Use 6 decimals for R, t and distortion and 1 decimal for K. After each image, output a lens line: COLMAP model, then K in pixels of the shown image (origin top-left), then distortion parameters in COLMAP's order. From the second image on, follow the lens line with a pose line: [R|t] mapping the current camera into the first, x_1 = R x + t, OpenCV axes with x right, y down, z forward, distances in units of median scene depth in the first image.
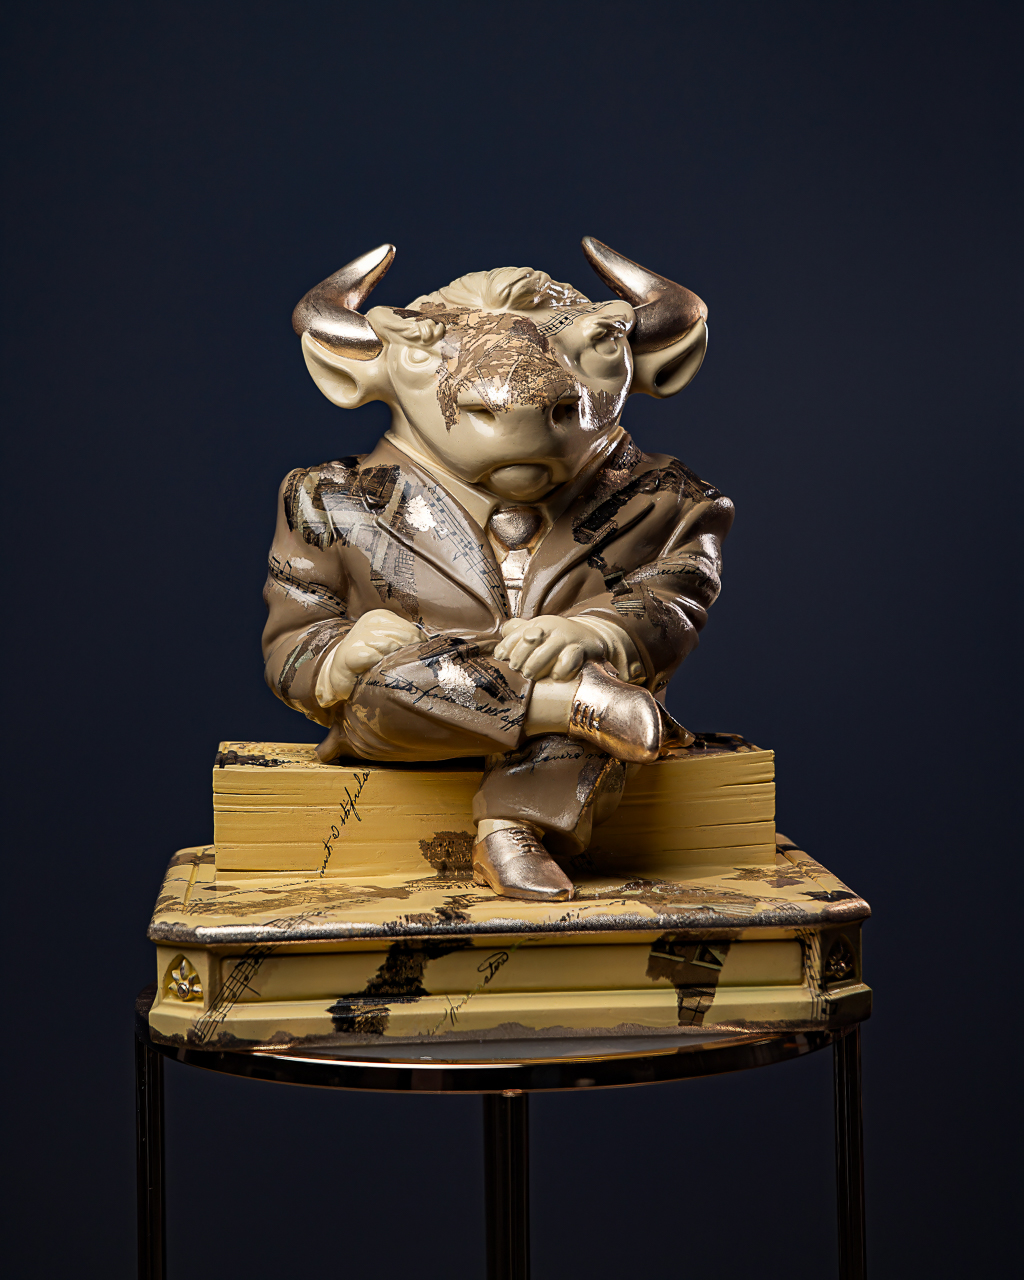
lens RADIAL K [[2757.6, 0, 511.6], [0, 2757.6, 638.9], [0, 0, 1]] dist [0.191228, 0.000000]
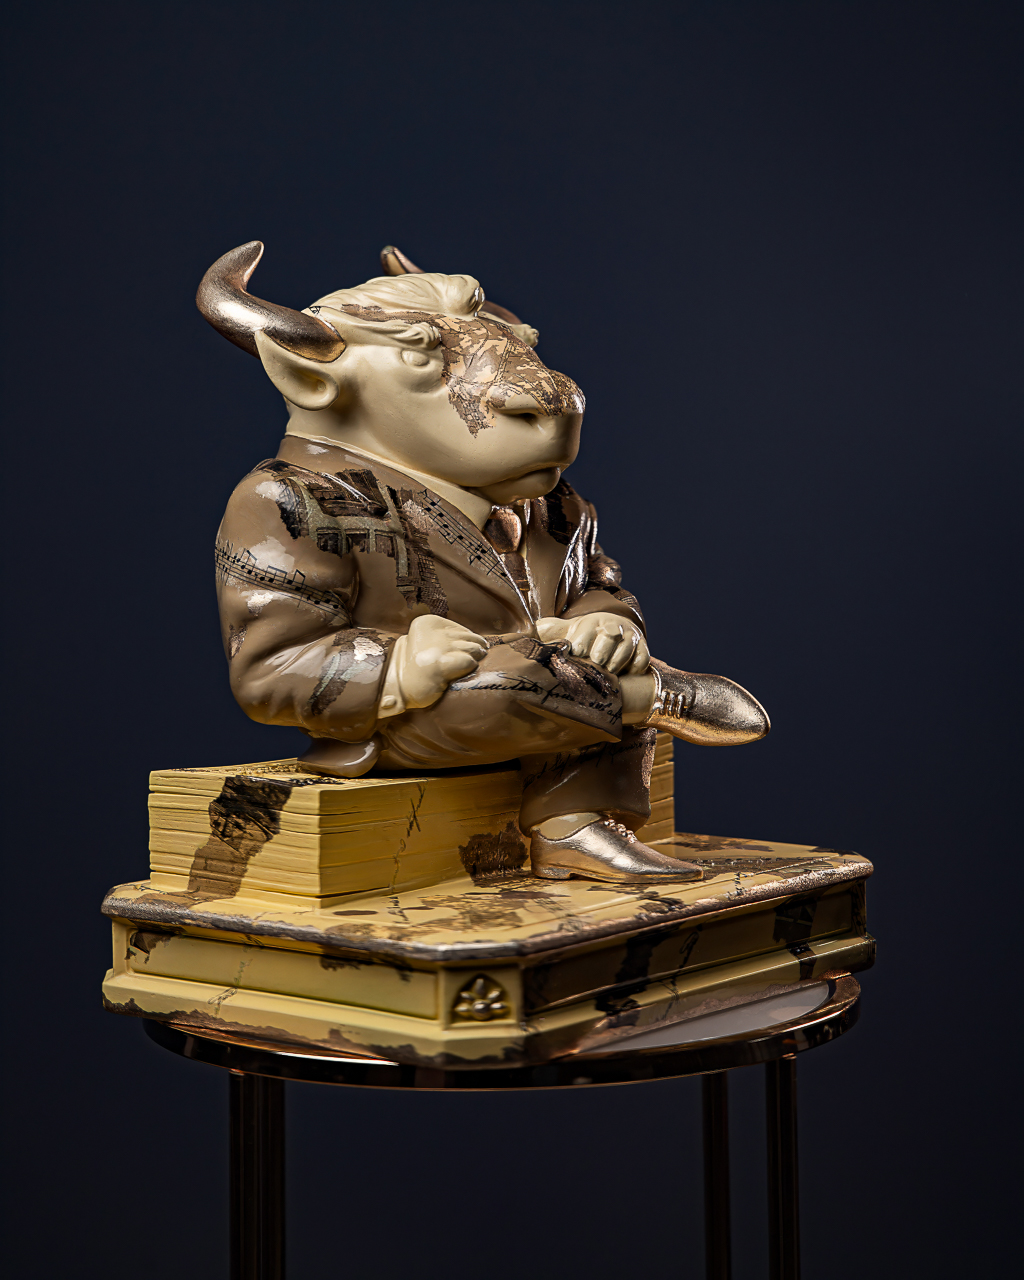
lens RADIAL K [[2757.6, 0, 511.5], [0, 2757.6, 640.8], [0, 0, 1]] dist [0.191228, 0.000000]
pose [[0.691832, -0.042163, 0.720827, -0.740076], [0.050716, 0.998666, 0.009738, -0.009626], [-0.720276, 0.029820, 0.693047, 0.297335]]
